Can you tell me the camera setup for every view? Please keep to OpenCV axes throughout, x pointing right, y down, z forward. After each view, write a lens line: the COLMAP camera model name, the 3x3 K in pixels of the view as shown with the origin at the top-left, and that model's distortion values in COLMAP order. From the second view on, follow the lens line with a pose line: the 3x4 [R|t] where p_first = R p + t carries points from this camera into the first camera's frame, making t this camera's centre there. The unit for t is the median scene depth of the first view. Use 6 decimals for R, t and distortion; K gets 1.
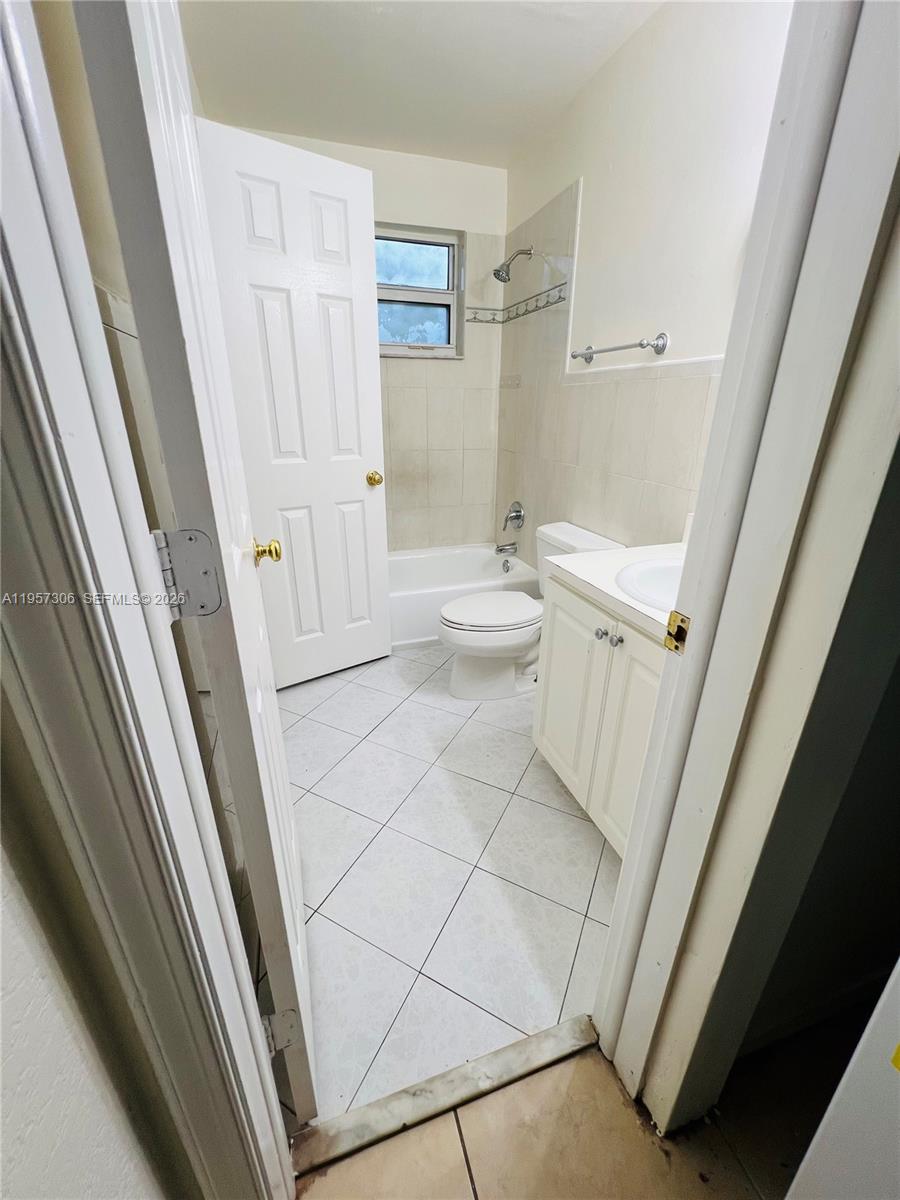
lens RADIAL K [[483.1, 0, 450.0], [0, 483.1, 600.0], [0, 0, 1]] dist [-0.001208, 0.000134]
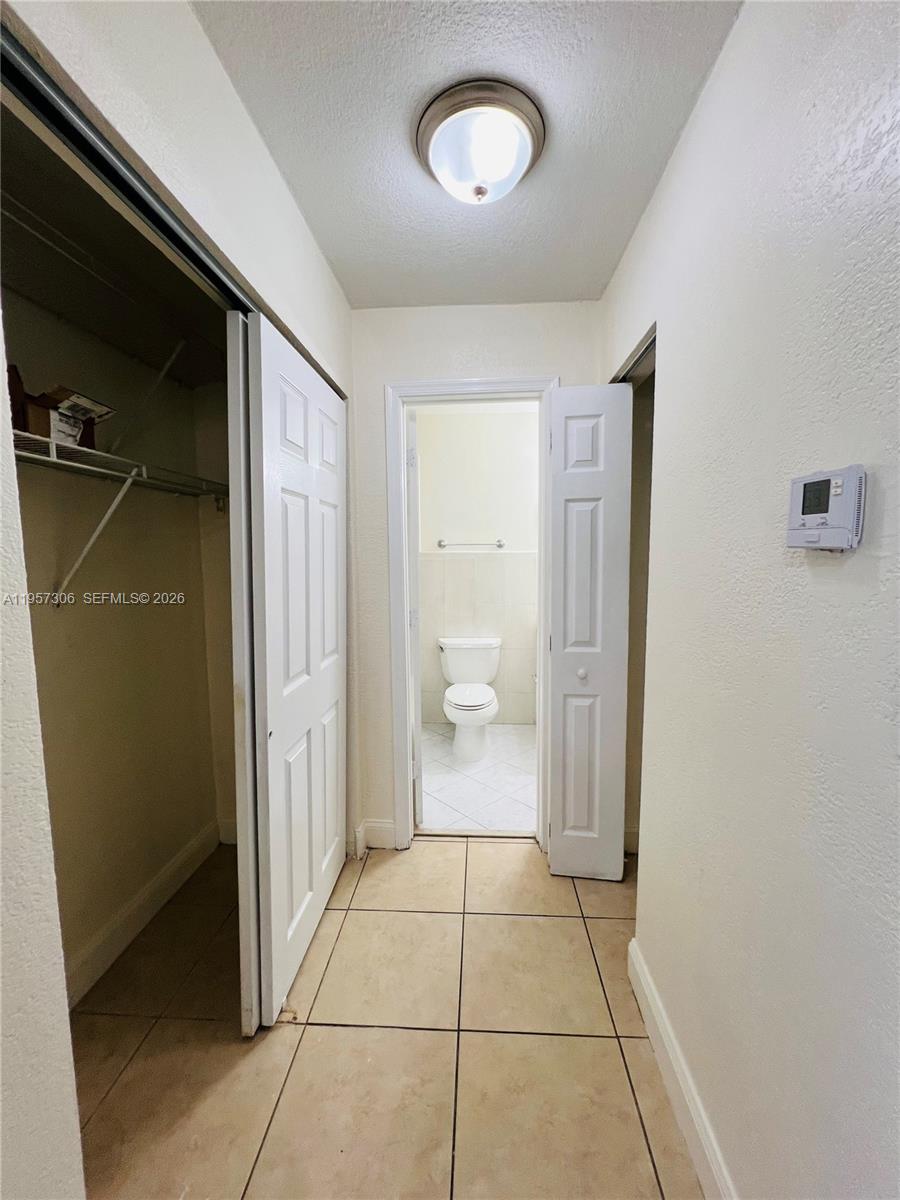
lens RADIAL K [[474.3, 0, 453.3], [0, 474.3, 595.6], [0, 0, 1]] dist [-0.001599, 0.000019]
pose [[0.363108, -0.098082, 0.926570, -1.038755], [0.362041, 0.931156, -0.043310, -0.183322], [-0.858533, 0.351183, 0.373619, 0.286292]]
